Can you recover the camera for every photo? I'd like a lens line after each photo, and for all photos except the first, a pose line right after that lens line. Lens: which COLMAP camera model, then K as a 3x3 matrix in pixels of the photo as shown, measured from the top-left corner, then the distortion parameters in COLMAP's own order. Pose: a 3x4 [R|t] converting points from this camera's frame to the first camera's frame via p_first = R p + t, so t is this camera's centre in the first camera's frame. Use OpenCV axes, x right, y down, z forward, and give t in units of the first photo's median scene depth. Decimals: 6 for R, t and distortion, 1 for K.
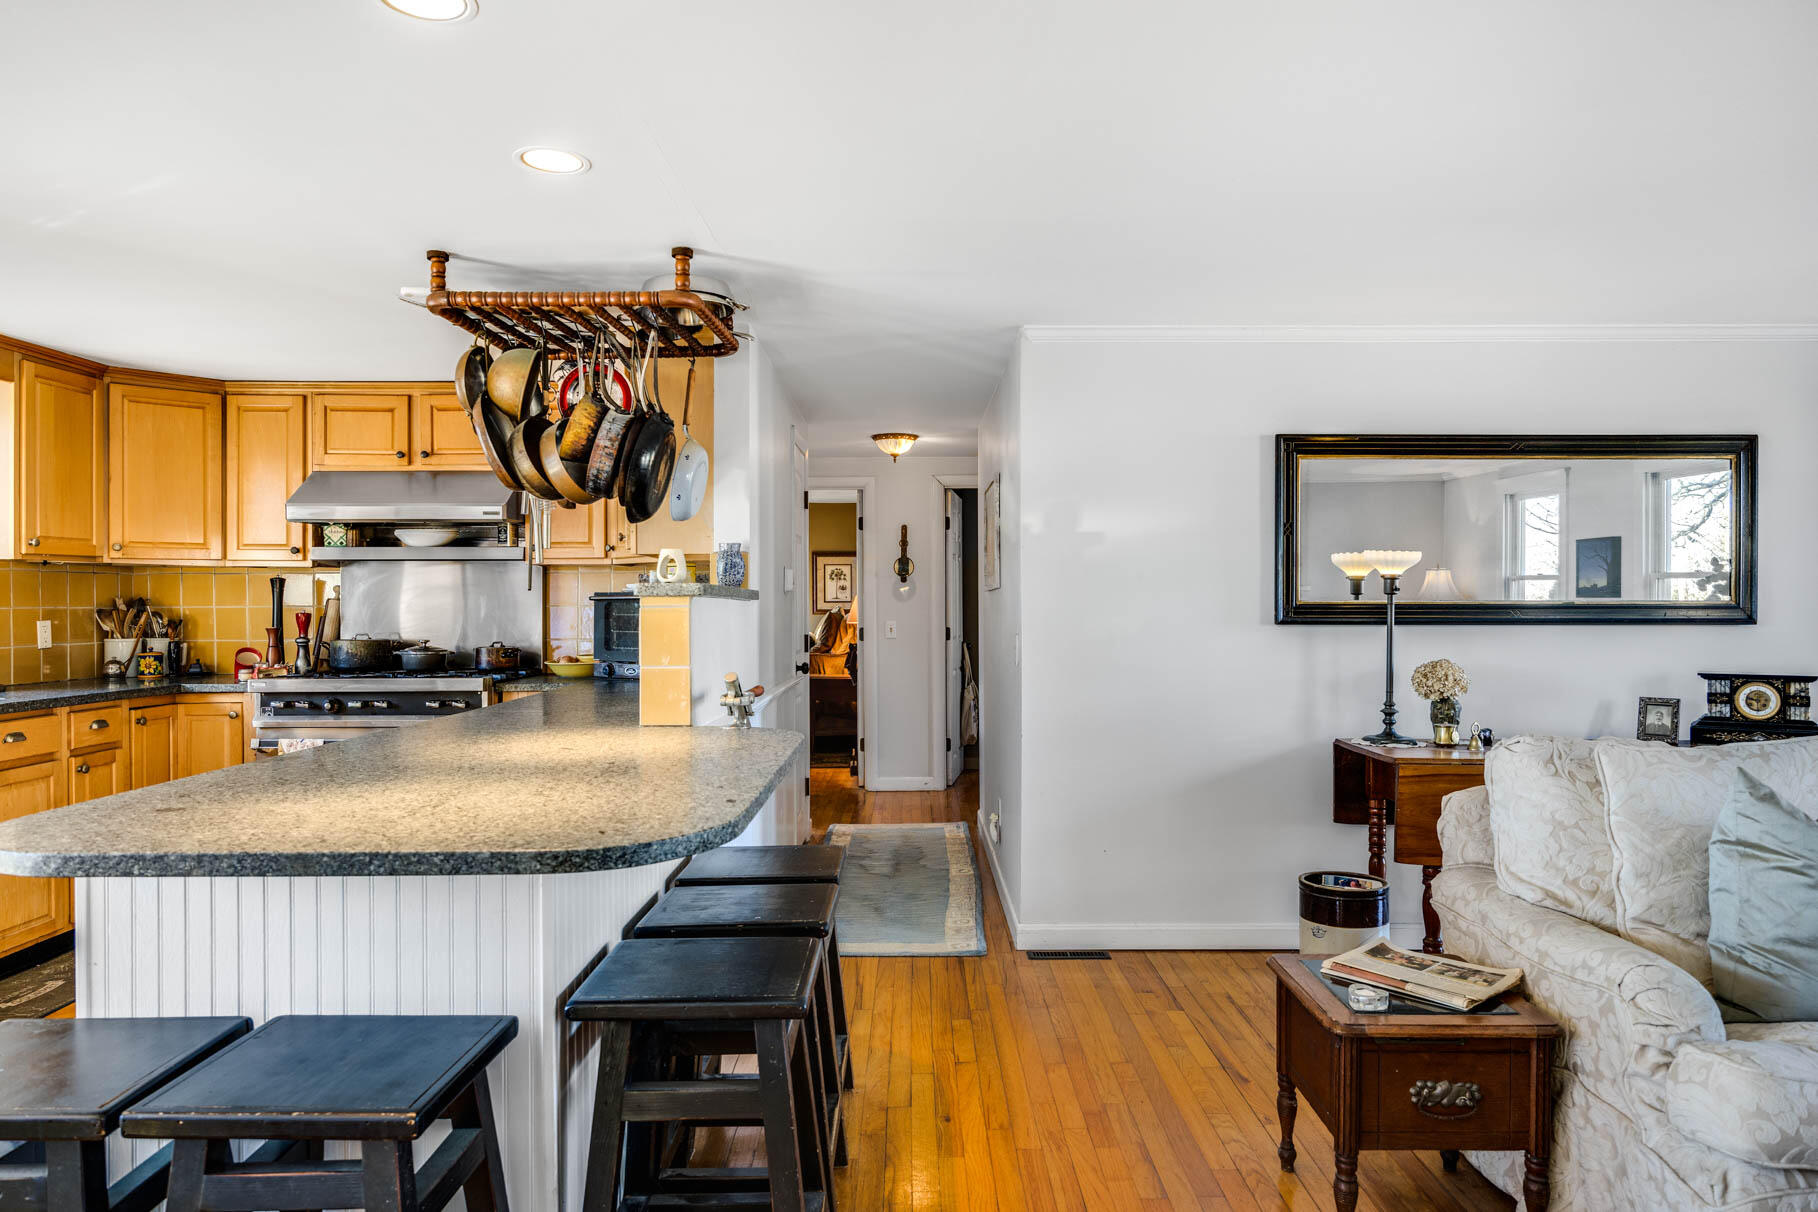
lens RADIAL K [[1140.4, 0, 909.0], [0, 1140.4, 606.0], [0, 0, 1]] dist [-0.004083, -0.001003]
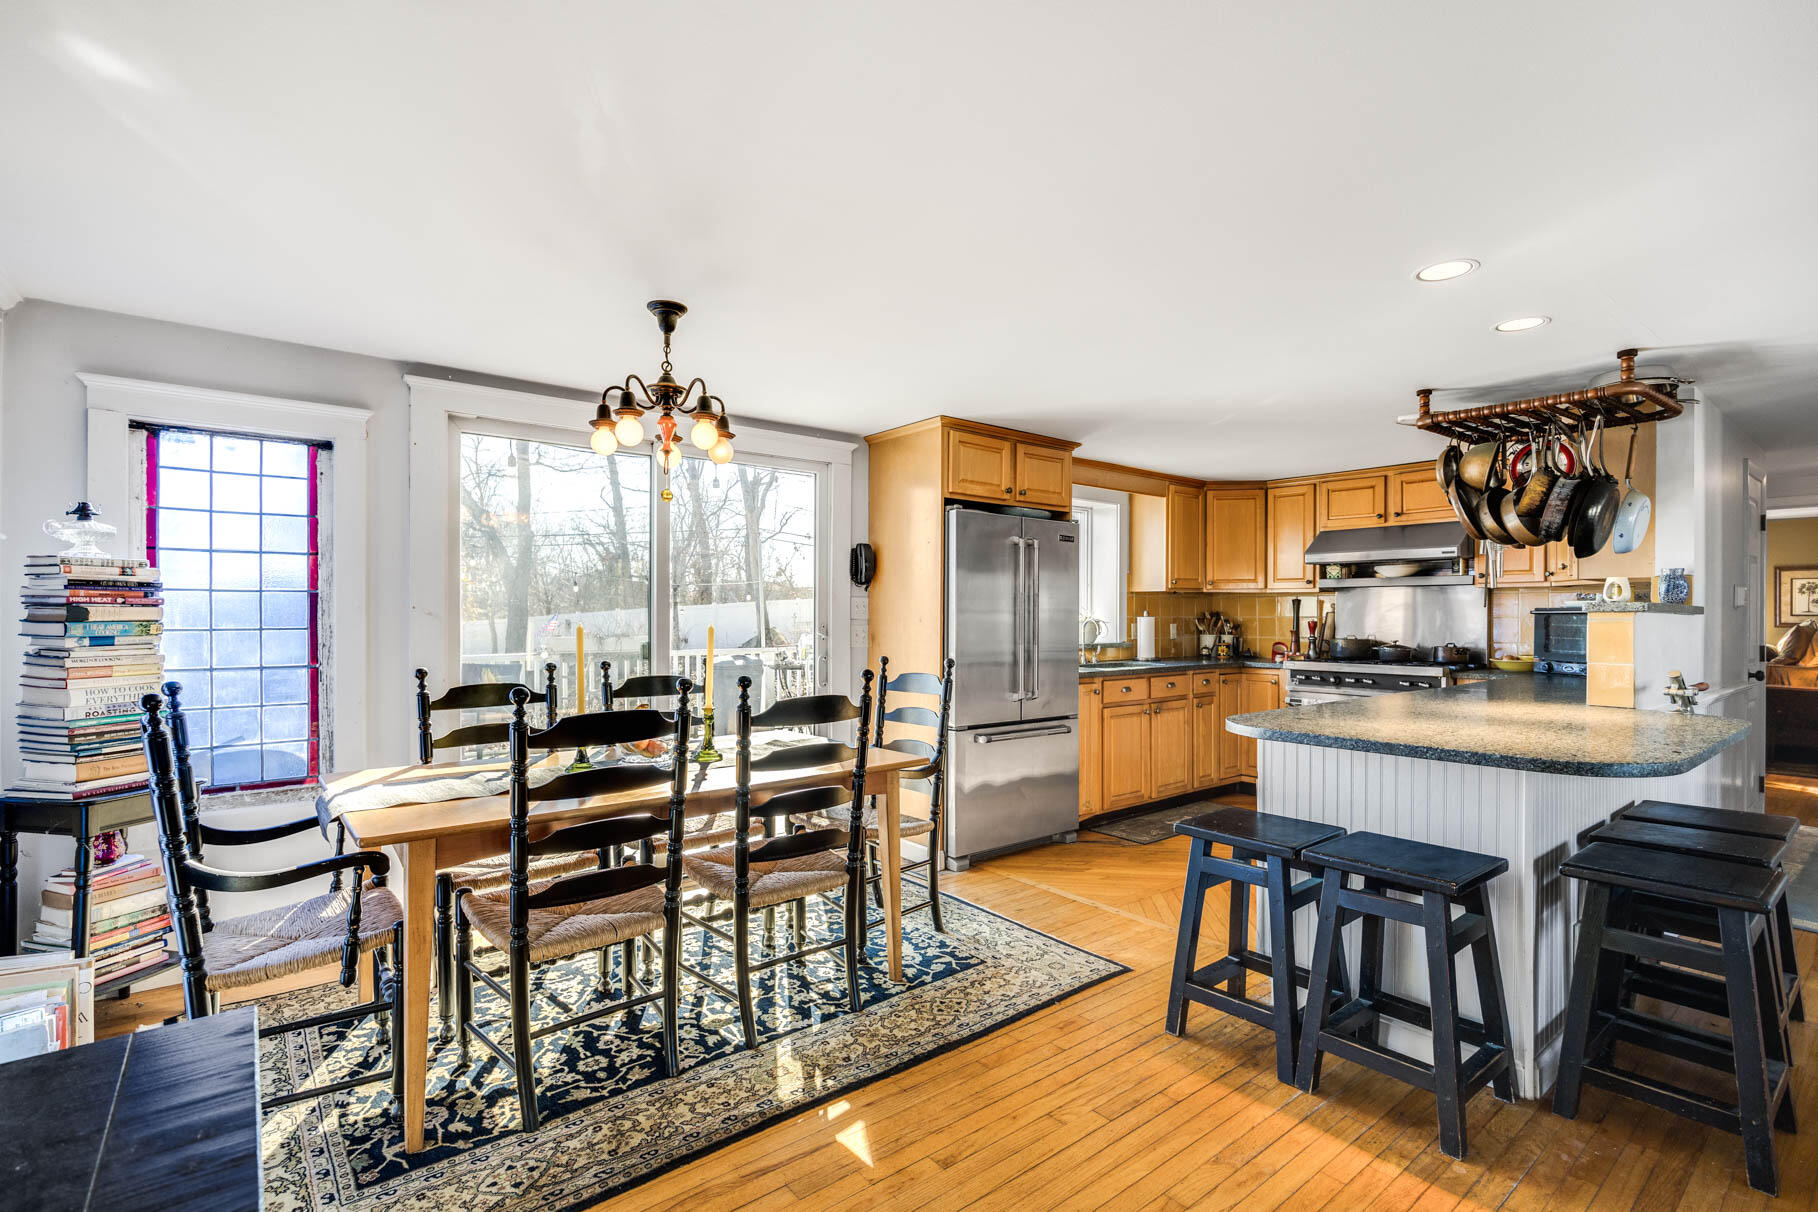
lens RADIAL K [[834.1, 0, 910.1], [0, 834.1, 616.4], [0, 0, 1]] dist [-0.004846, -0.001195]
pose [[0.625919, 0.005865, -0.779866, 0.026605], [-0.005792, 0.999979, 0.002872, -0.000744], [0.779867, 0.002720, 0.625940, -0.199326]]
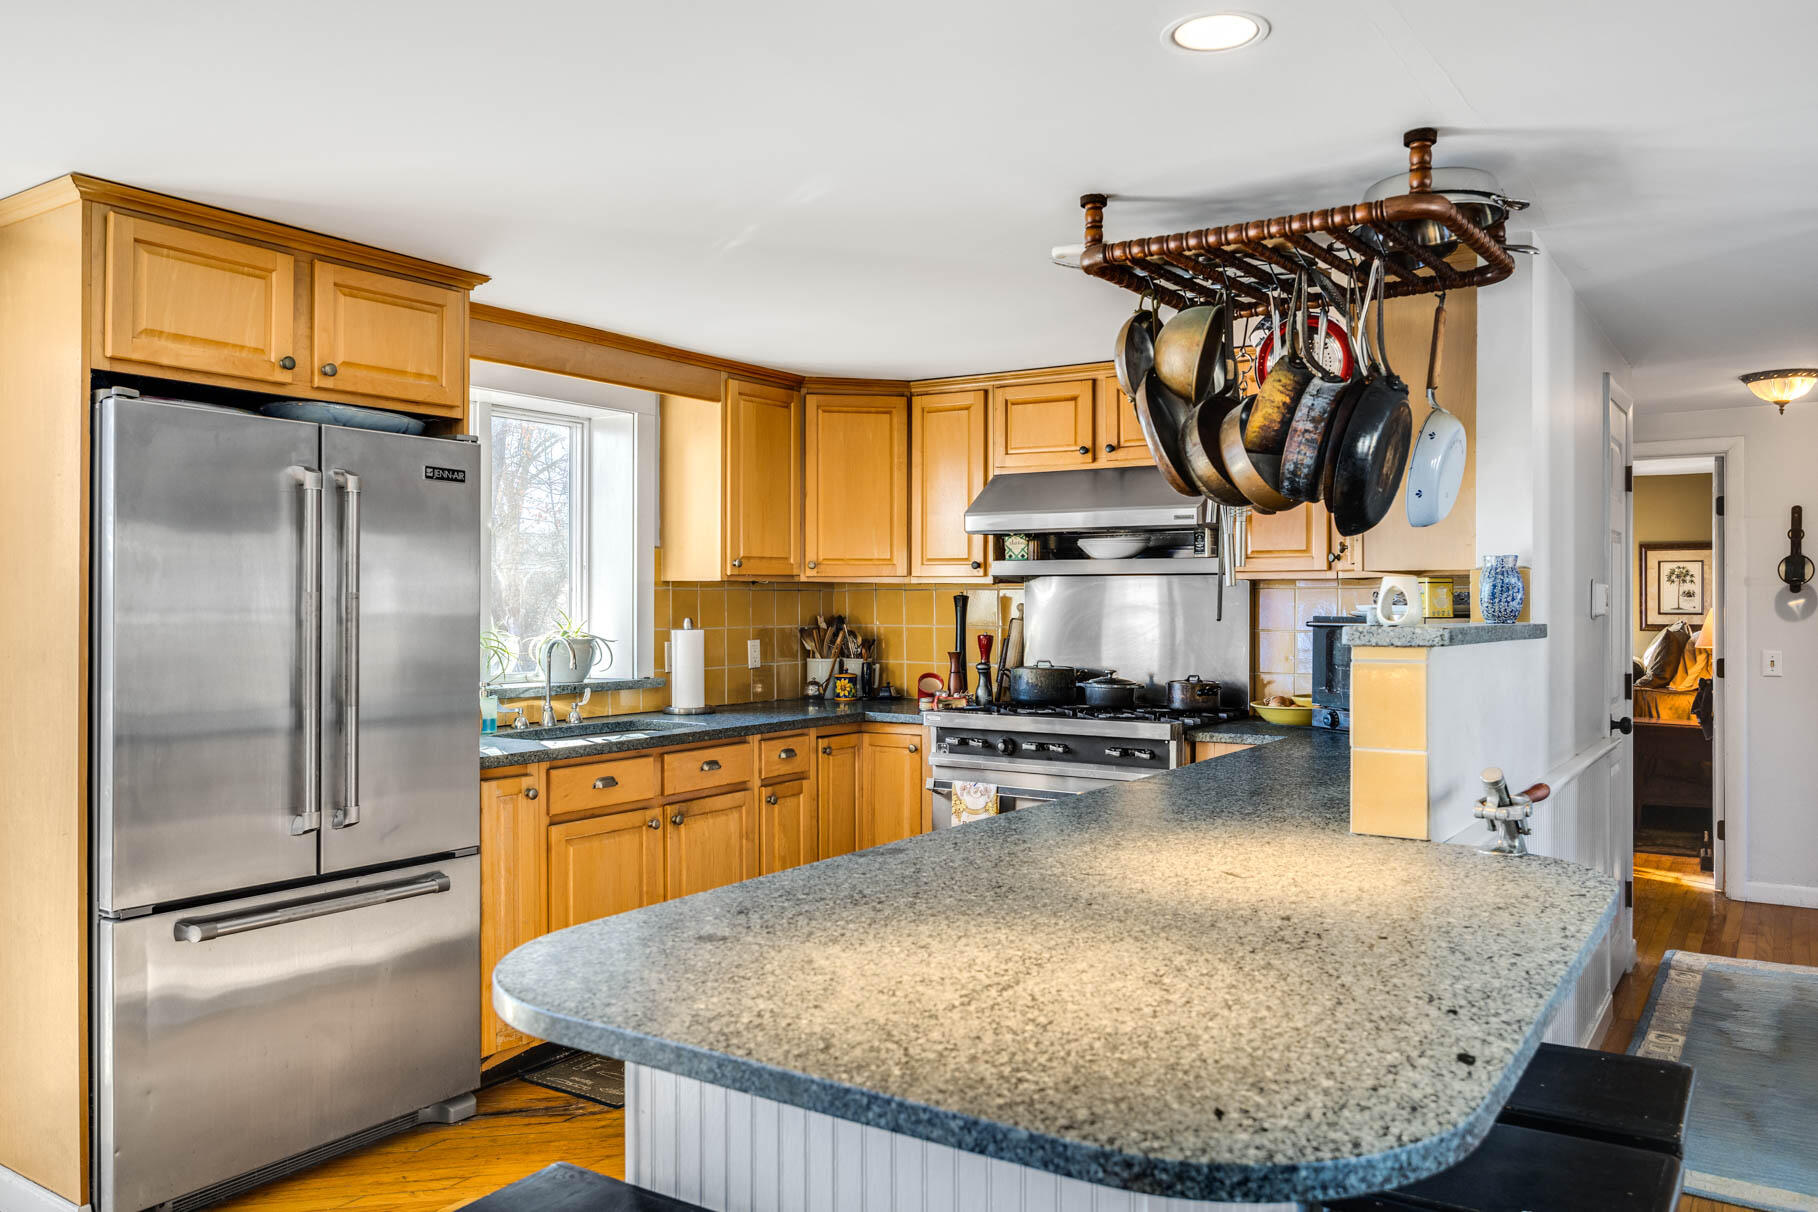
lens RADIAL K [[1327.5, 0, 908.3], [0, 1327.5, 600.1], [0, 0, 1]] dist [-0.003107, -0.001895]
pose [[0.831277, 0.003008, -0.555851, -0.009281], [-0.004136, 0.999991, -0.000775, -0.024785], [0.555843, 0.002943, 0.831282, 0.133293]]
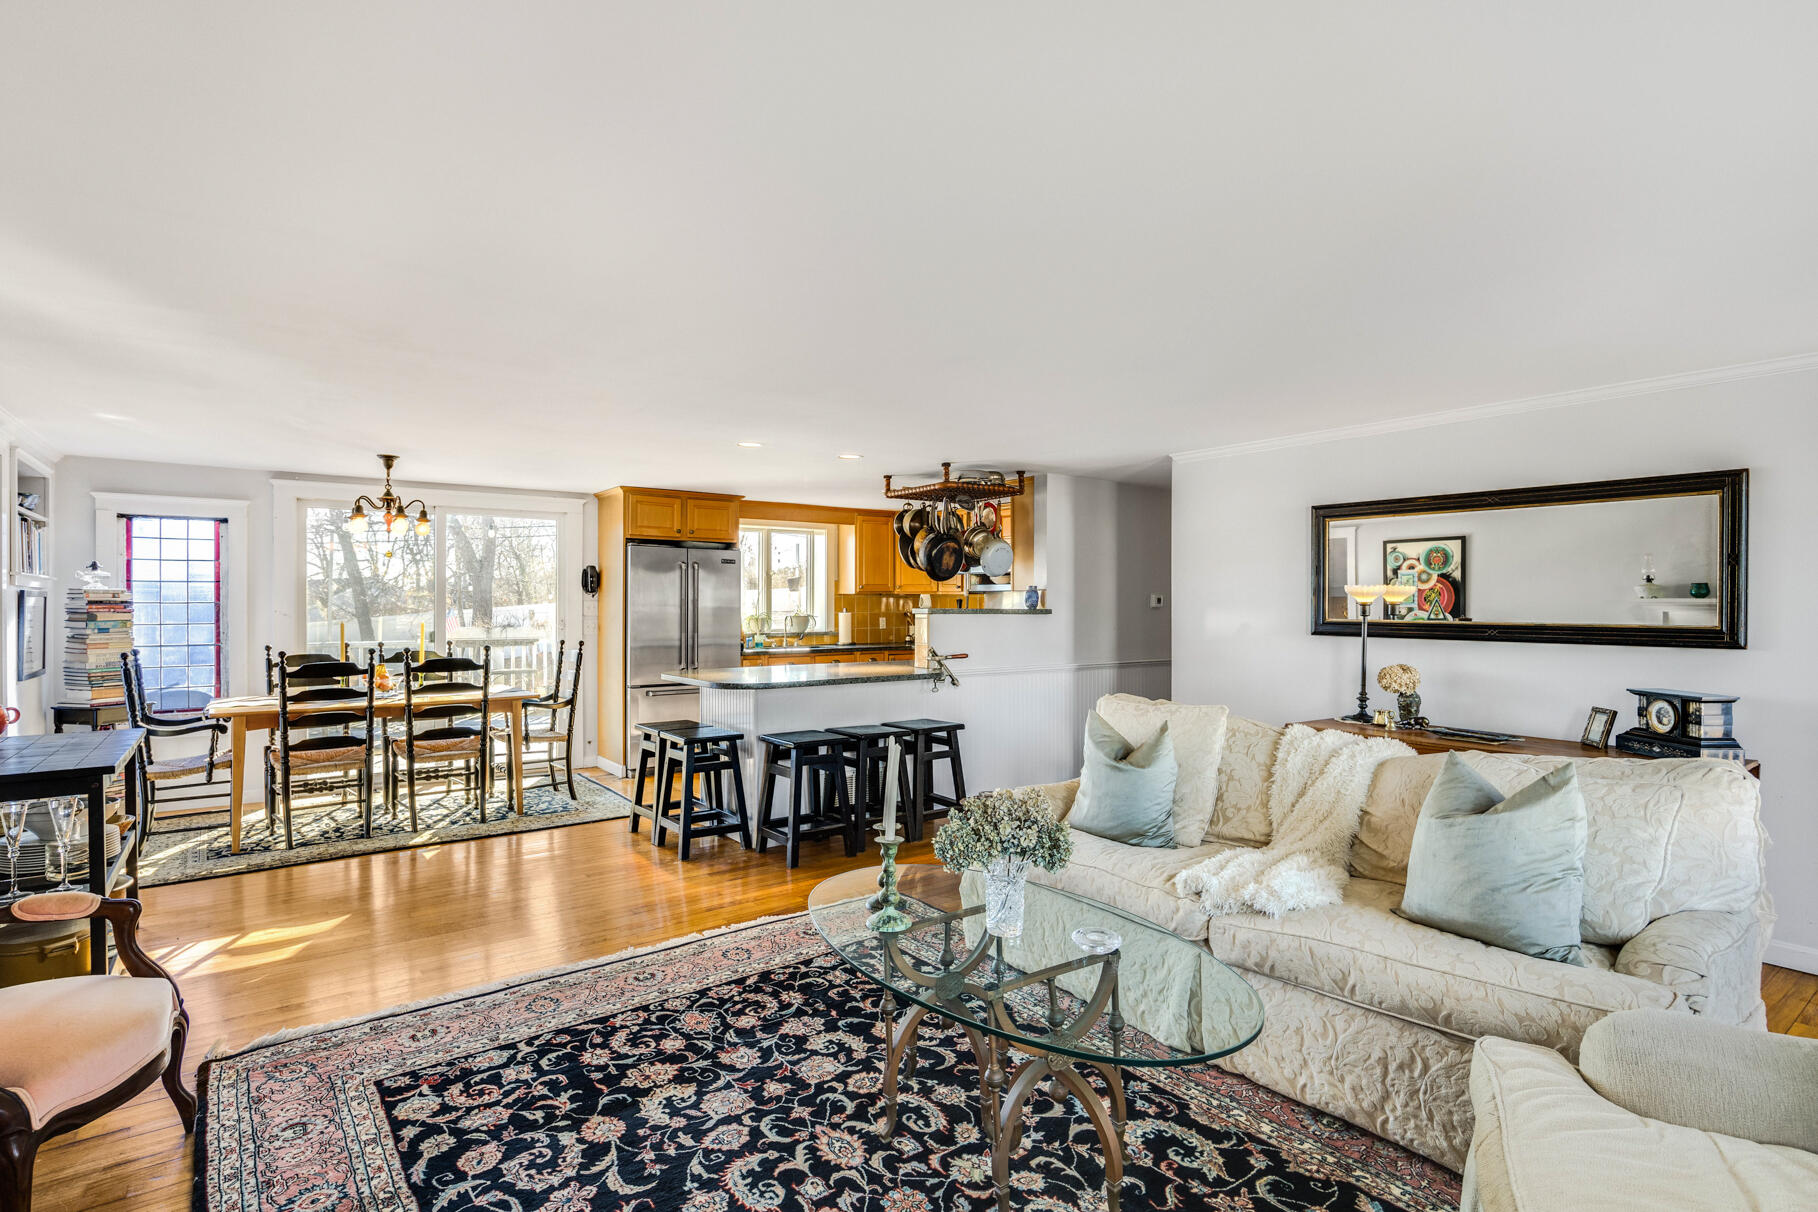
lens RADIAL K [[907.5, 0, 909.0], [0, 907.5, 606.0], [0, 0, 1]] dist [-0.002390, -0.000472]
pose [[0.592050, 0.006129, -0.805878, 0.953615], [-0.004022, 0.999981, 0.004650, -0.024514], [0.805892, 0.000488, 0.592063, -0.114851]]
